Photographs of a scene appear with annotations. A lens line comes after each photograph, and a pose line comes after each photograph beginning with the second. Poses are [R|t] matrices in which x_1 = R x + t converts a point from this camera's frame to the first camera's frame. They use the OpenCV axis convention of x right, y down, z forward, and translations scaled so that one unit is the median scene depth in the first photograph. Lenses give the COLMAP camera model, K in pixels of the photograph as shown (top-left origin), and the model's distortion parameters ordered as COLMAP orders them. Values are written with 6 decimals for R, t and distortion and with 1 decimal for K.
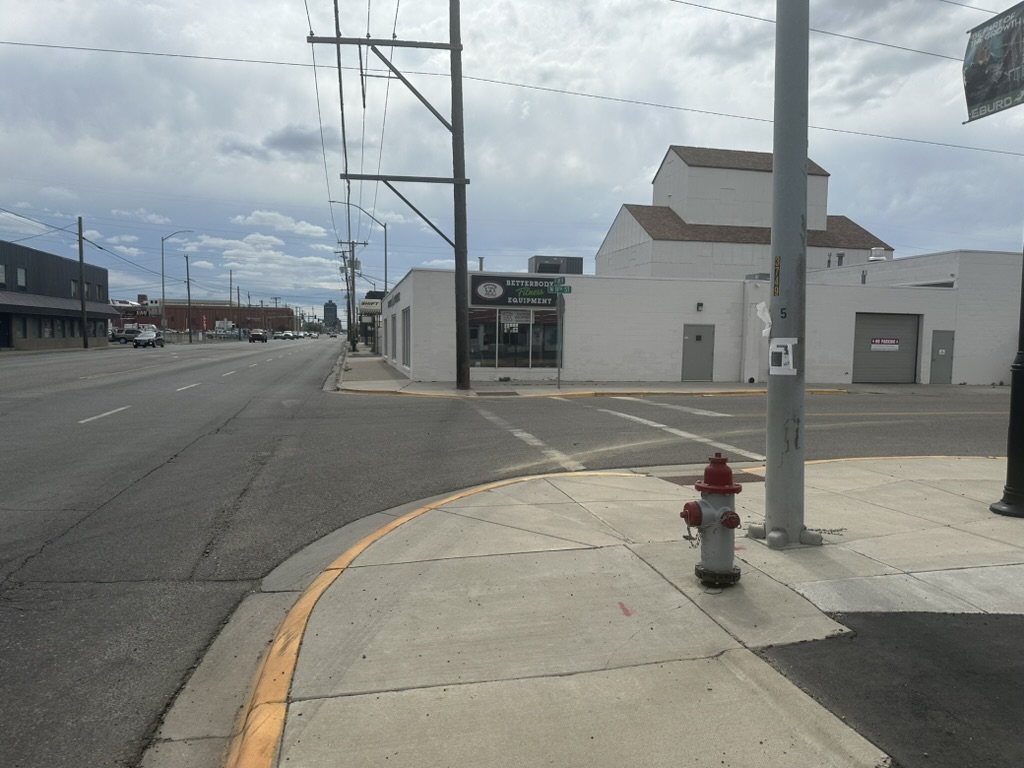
lens RADIAL K [[716.7, 0, 512.0], [0, 716.7, 384.0], [0, 0, 1]] dist [0.096352, -0.142024]
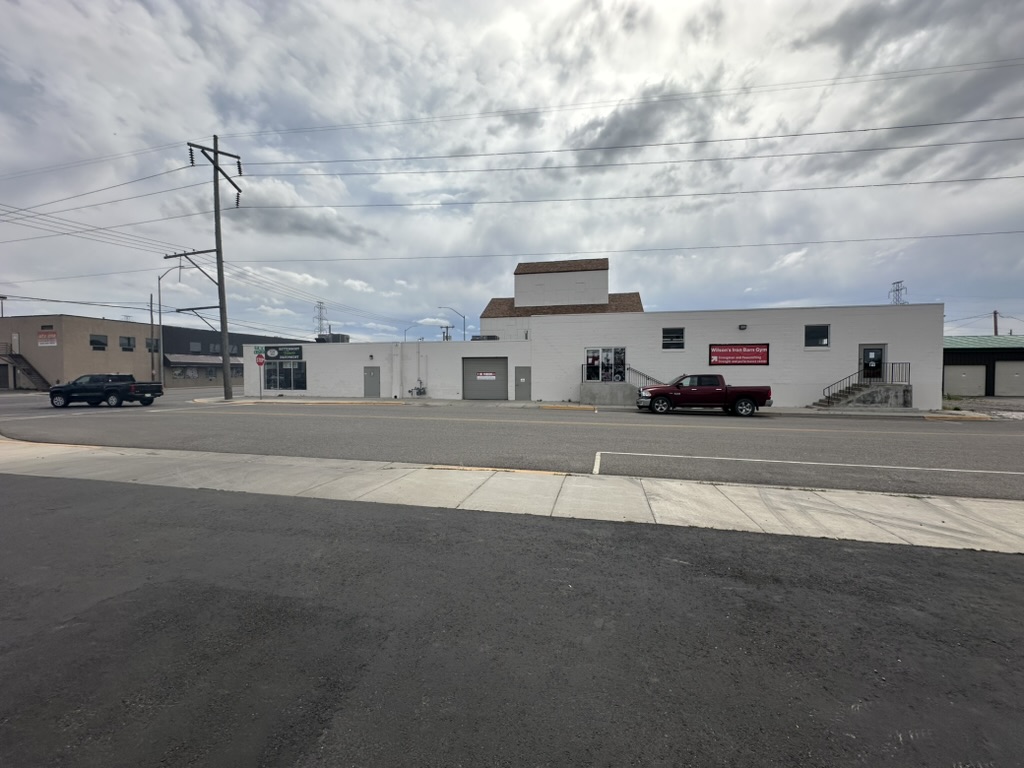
lens RADIAL K [[406.2, 0, 506.9], [0, 406.2, 381.9], [0, 0, 1]] dist [-0.007521, 0.000086]
pose [[0.901913, -0.007714, -0.431848, 1.044550], [-0.011961, 0.999011, -0.042825, -0.002380], [0.431751, 0.043790, 0.900929, 0.212294]]
